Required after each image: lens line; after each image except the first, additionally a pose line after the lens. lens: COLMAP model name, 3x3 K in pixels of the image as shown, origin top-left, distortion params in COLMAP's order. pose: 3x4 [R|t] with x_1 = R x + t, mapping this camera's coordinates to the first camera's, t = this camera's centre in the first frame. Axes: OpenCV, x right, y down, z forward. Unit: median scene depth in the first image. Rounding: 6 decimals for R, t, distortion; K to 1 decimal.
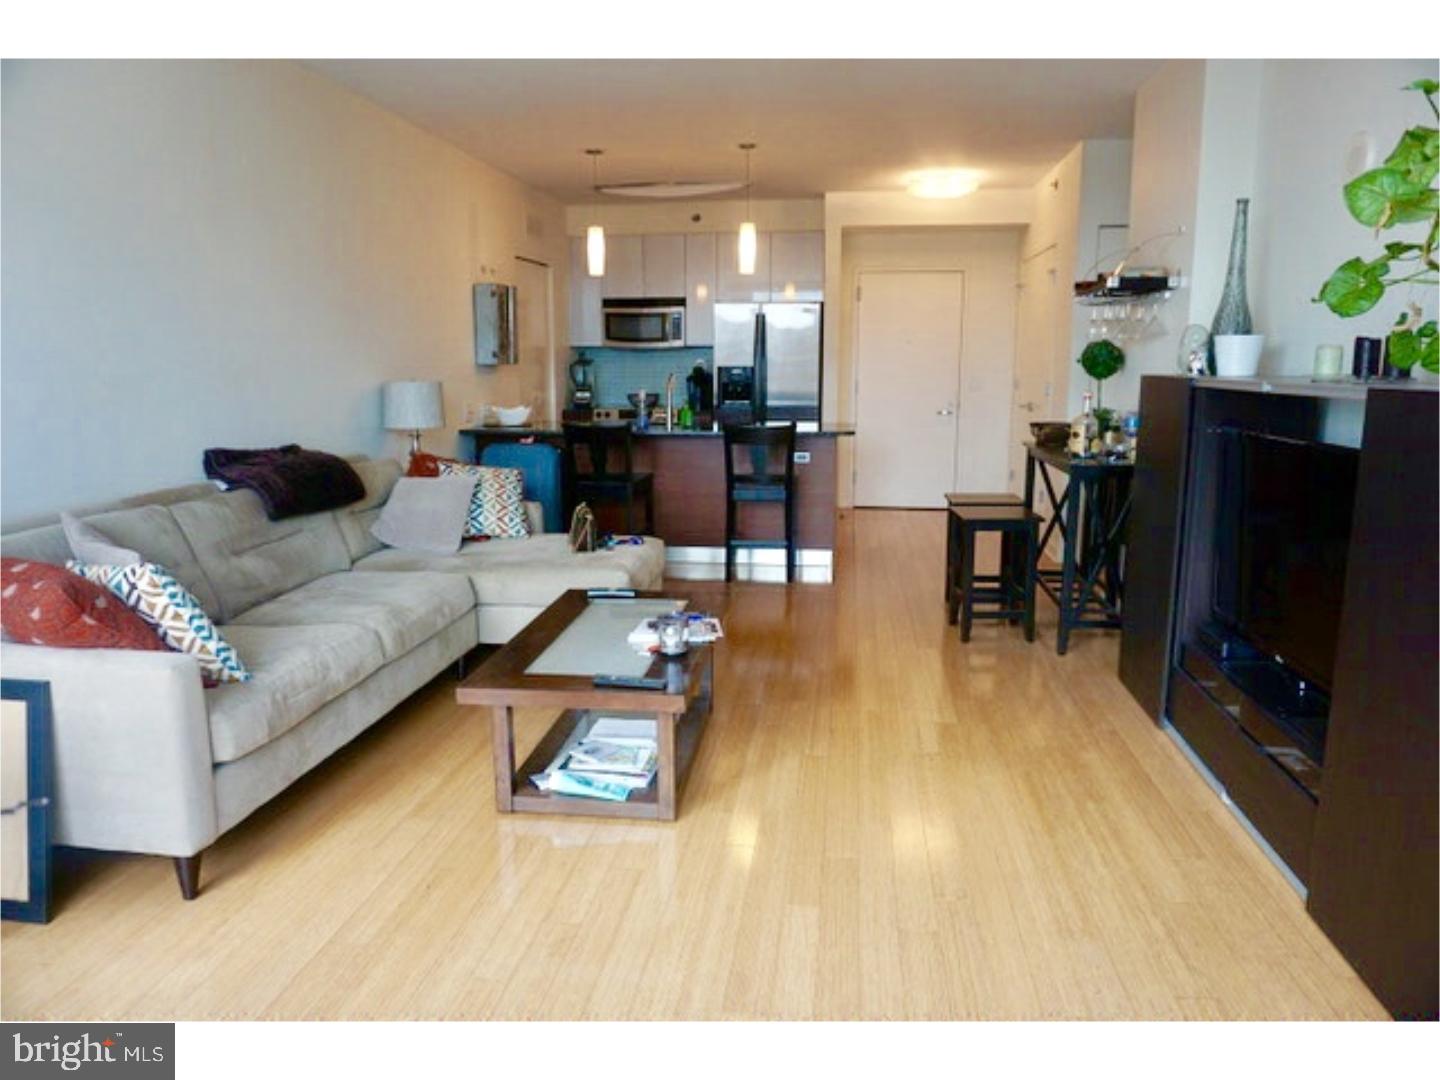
lens RADIAL K [[1005.2, 0, 705.5], [0, 1005.2, 544.6], [0, 0, 1]] dist [-0.052903, 0.039311]
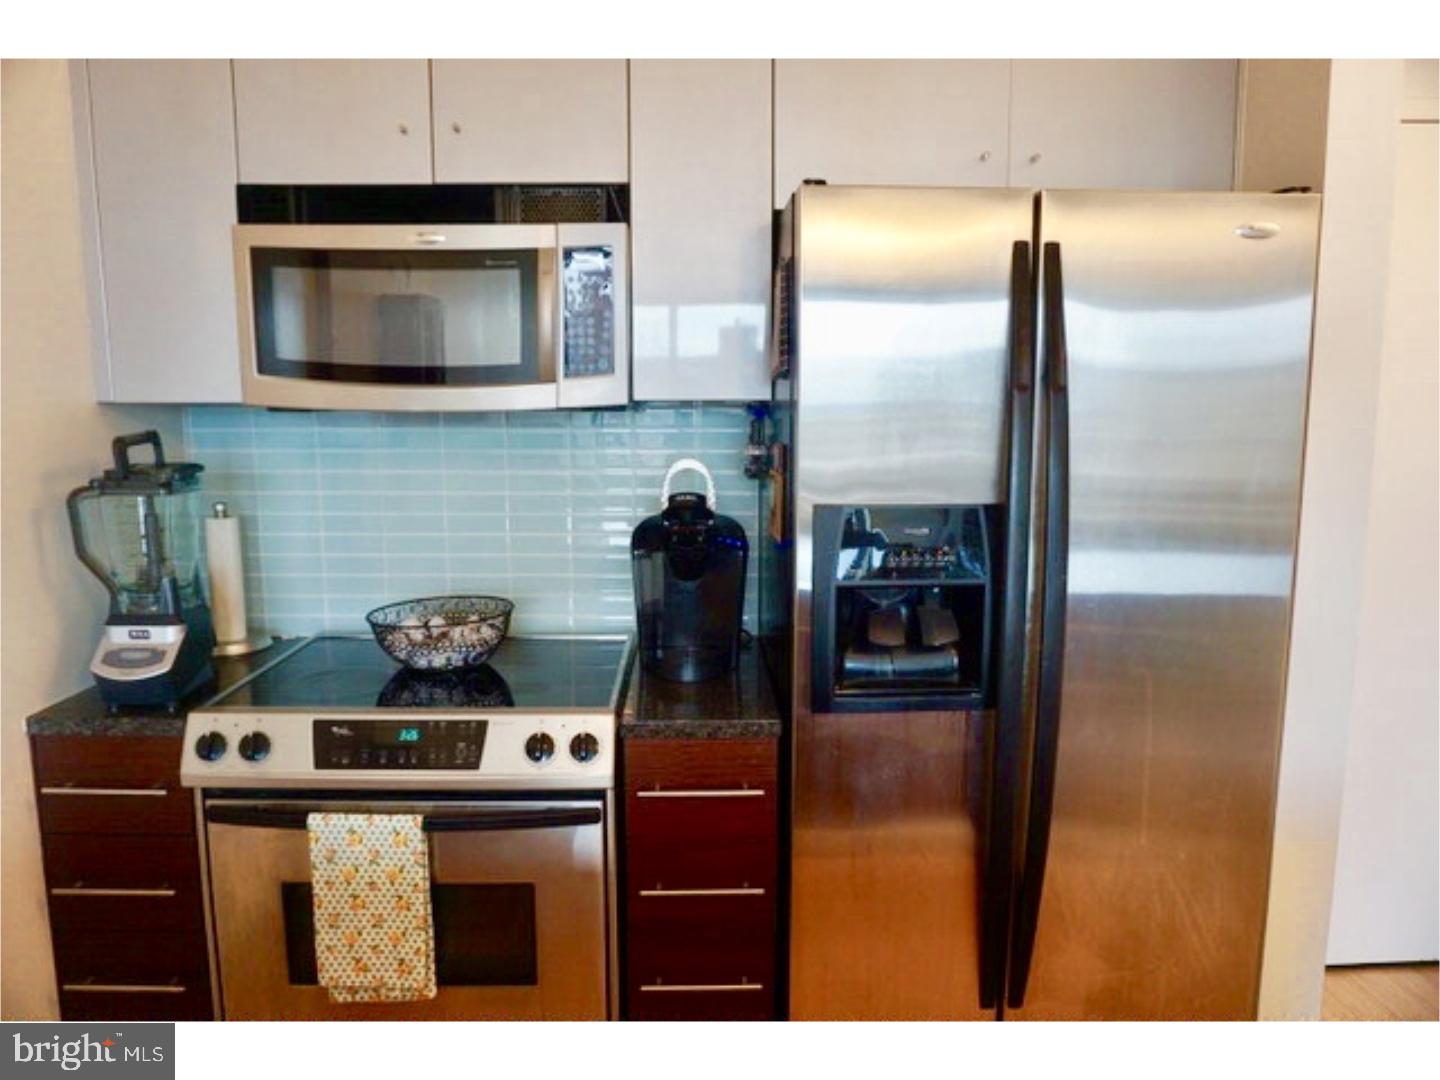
lens RADIAL K [[969.6, 0, 714.8], [0, 969.6, 542.5], [0, 0, 1]] dist [-0.053756, 0.037099]
pose [[0.988910, -0.021784, 0.146911, -0.034409], [0.028585, 0.998607, -0.044340, -0.157057], [-0.145741, 0.048047, 0.988155, 0.789803]]
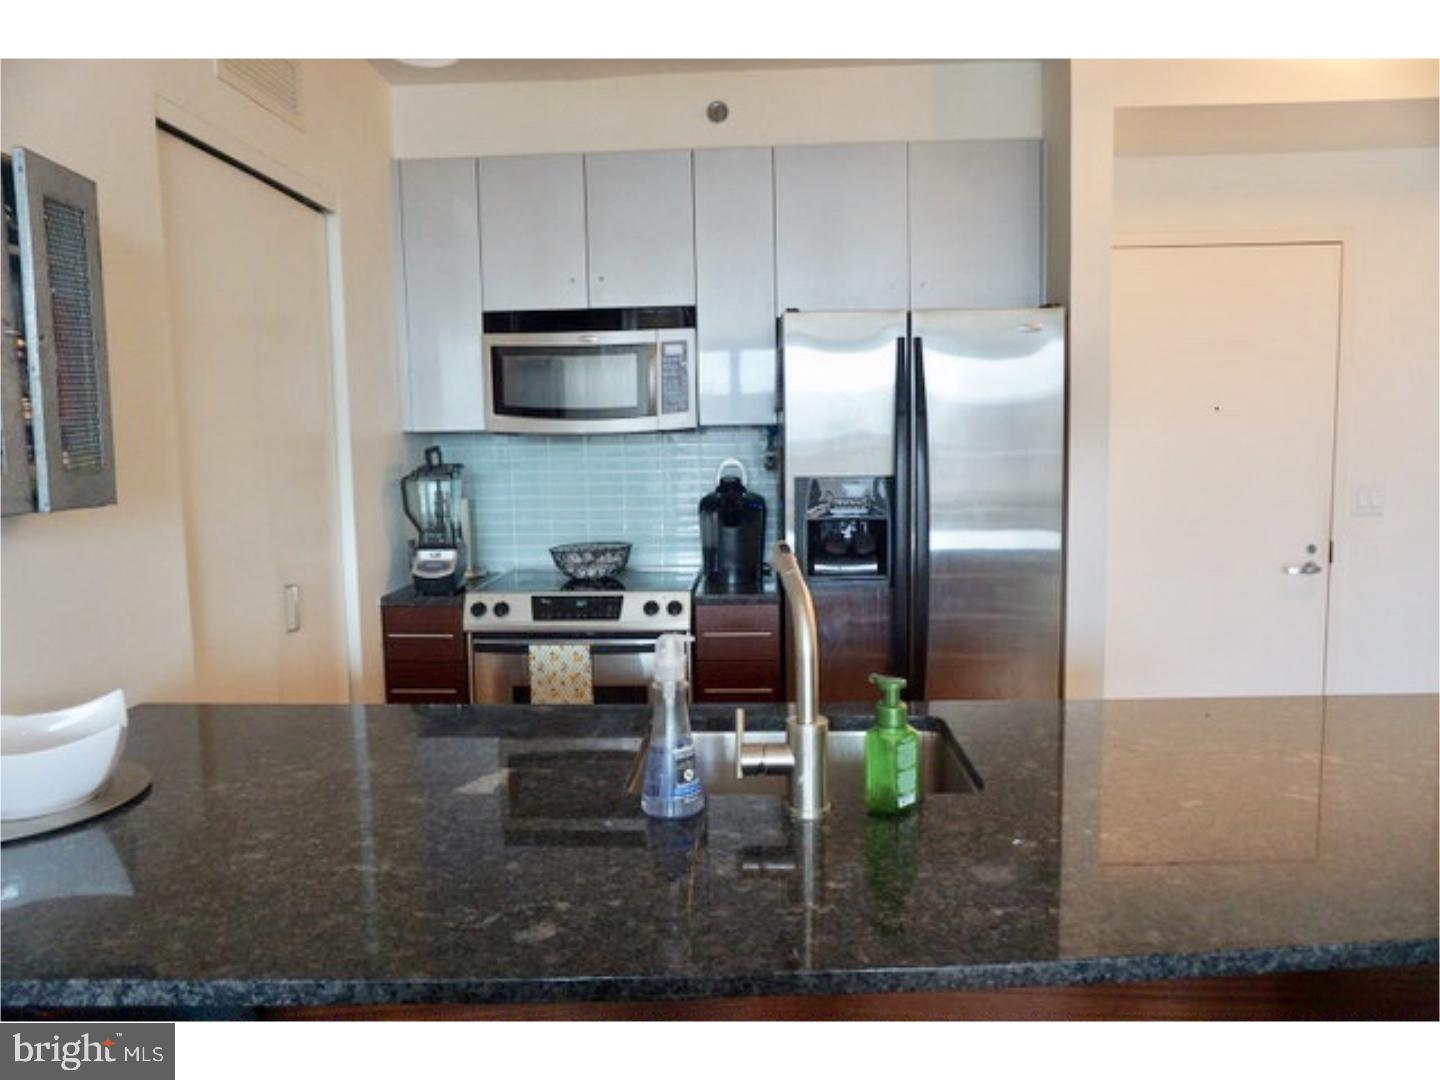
lens RADIAL K [[969.6, 0, 714.8], [0, 969.6, 542.5], [0, 0, 1]] dist [-0.053756, 0.037099]
pose [[0.996421, -0.027383, 0.079969, -0.045931], [0.033967, 0.996039, -0.082169, -0.120526], [-0.077403, 0.084591, 0.993405, 0.625067]]
